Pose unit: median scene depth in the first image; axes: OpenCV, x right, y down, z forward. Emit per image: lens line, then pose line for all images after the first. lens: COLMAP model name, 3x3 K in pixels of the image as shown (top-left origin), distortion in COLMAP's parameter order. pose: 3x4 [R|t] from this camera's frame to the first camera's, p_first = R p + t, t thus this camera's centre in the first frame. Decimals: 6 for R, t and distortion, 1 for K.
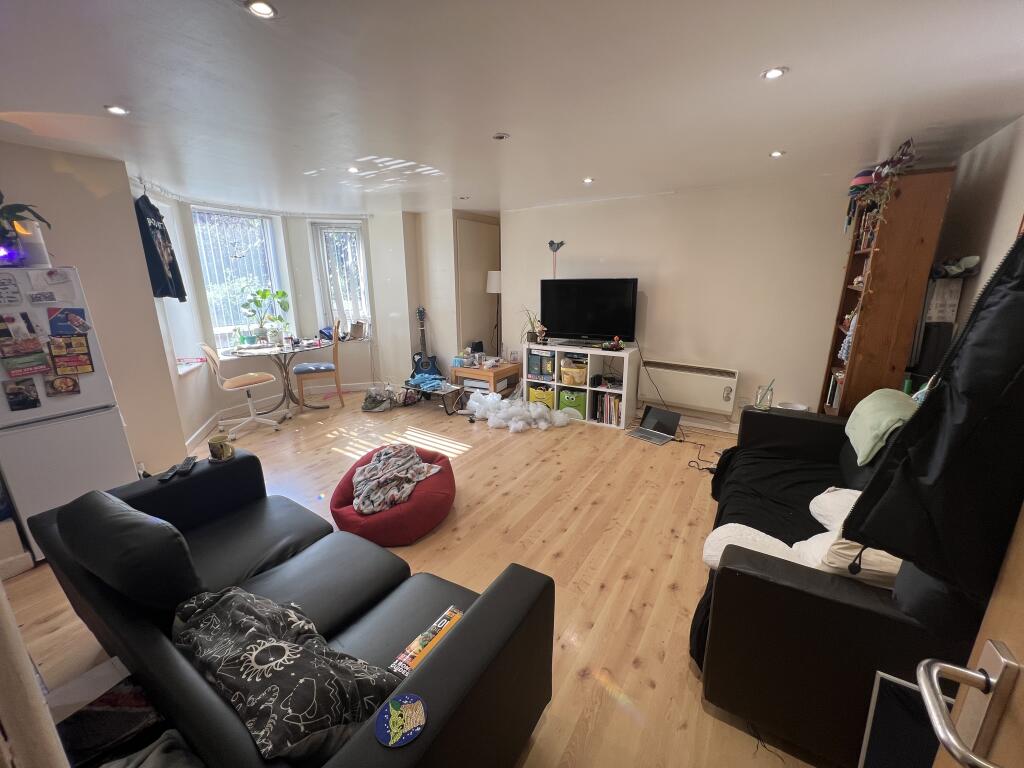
lens RADIAL K [[405.9, 0, 511.3], [0, 405.9, 382.5], [0, 0, 1]] dist [0.000327, -0.000037]
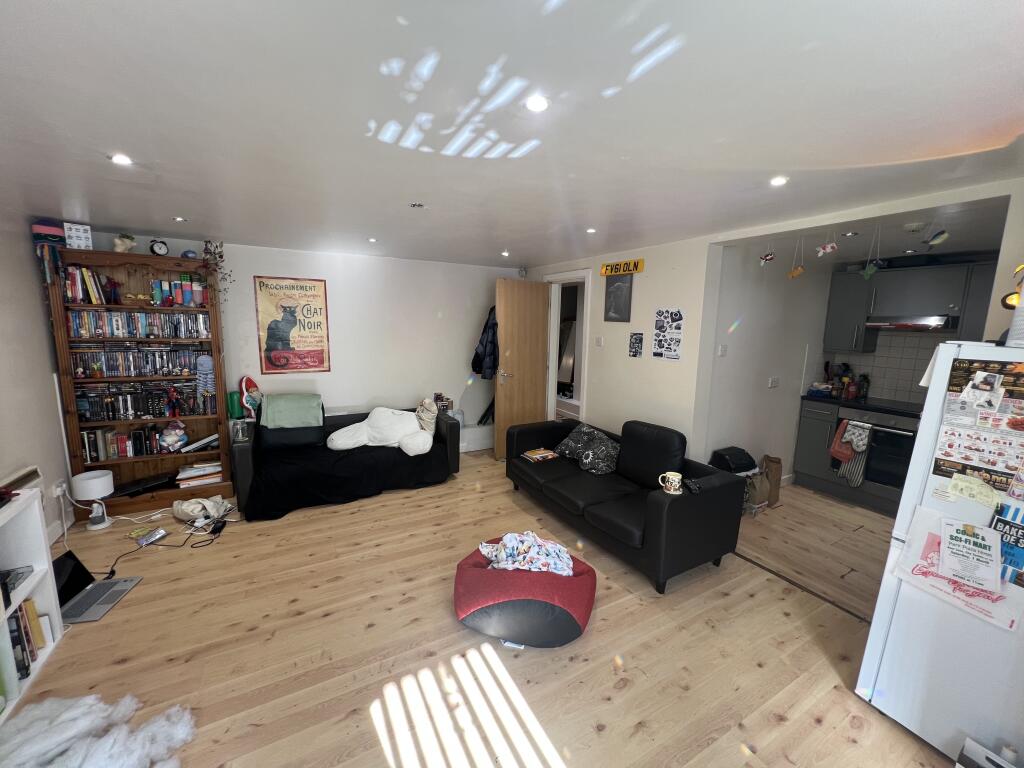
lens RADIAL K [[405.9, 0, 511.9], [0, 405.9, 384.5], [0, 0, 1]] dist [0.000327, -0.000037]
pose [[-0.877592, -0.088087, 0.471246, -0.620750], [0.103402, 0.925059, 0.365478, -0.439923], [-0.468125, 0.369468, -0.802716, 1.536590]]
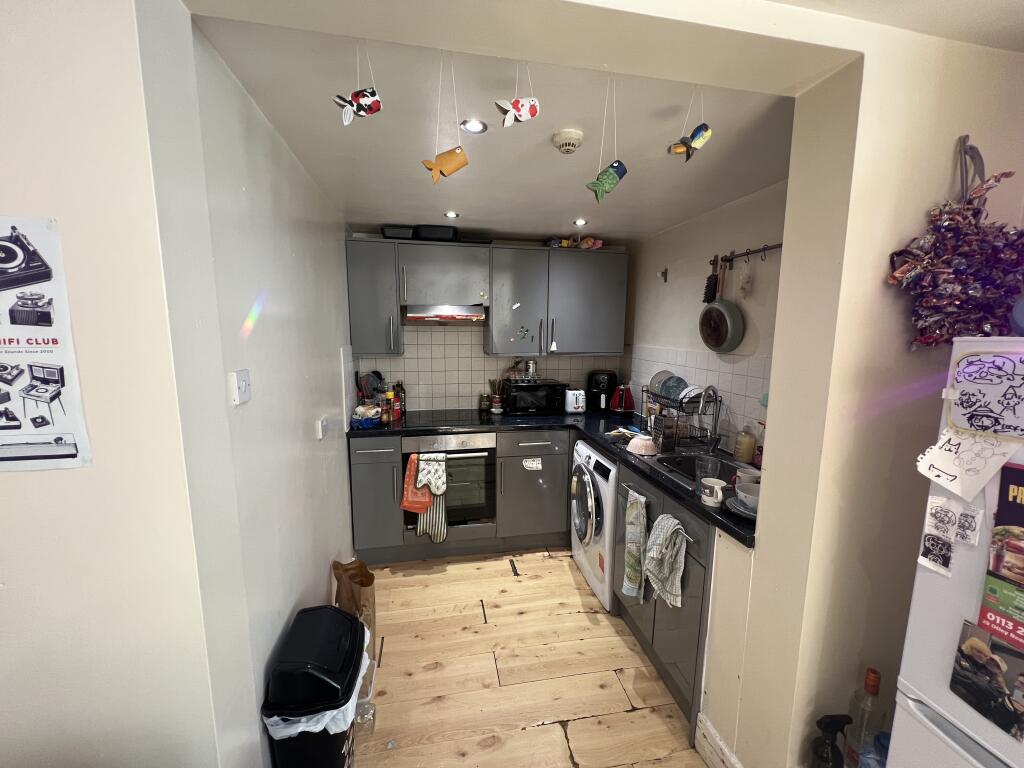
lens RADIAL K [[405.9, 0, 510.5], [0, 405.9, 384.7], [0, 0, 1]] dist [0.000327, -0.000037]
pose [[-0.727517, 0.093946, -0.679628, -0.512533], [-0.174134, 0.932861, 0.315355, -0.198799], [0.663624, 0.347772, -0.662312, 0.665574]]
